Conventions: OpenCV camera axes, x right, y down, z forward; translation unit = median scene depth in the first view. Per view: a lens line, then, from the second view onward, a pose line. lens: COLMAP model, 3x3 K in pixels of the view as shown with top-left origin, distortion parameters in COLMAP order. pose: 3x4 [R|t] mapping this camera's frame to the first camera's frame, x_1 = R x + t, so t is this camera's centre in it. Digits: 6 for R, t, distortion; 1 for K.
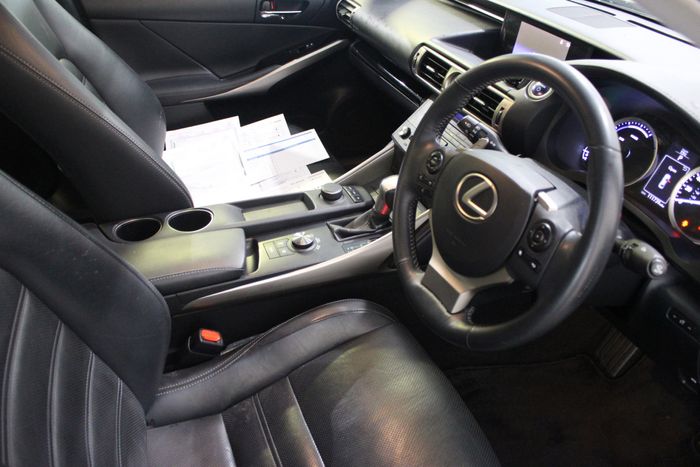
lens RADIAL K [[575.5, 0, 348.1], [0, 575.5, 236.0], [0, 0, 1]] dist [-0.133337, 0.081715]
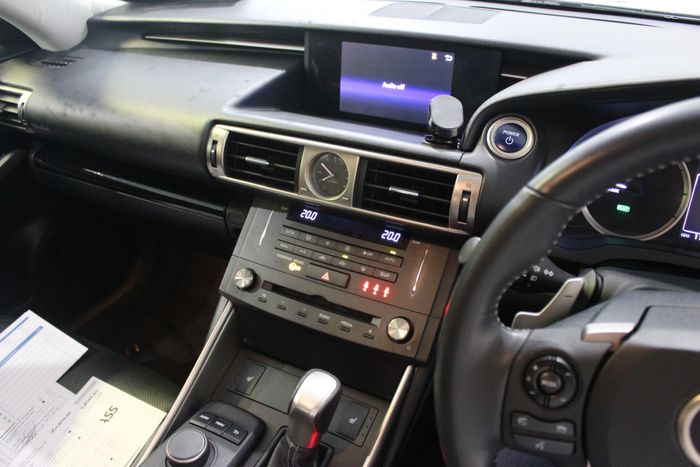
lens RADIAL K [[575.5, 0, 354.7], [0, 575.5, 233.3], [0, 0, 1]] dist [-0.133337, 0.081715]
pose [[0.760548, -0.386394, 0.521791, -0.097463], [0.413299, 0.907908, 0.069905, -0.219029], [-0.500749, 0.162489, 0.850204, 0.464893]]
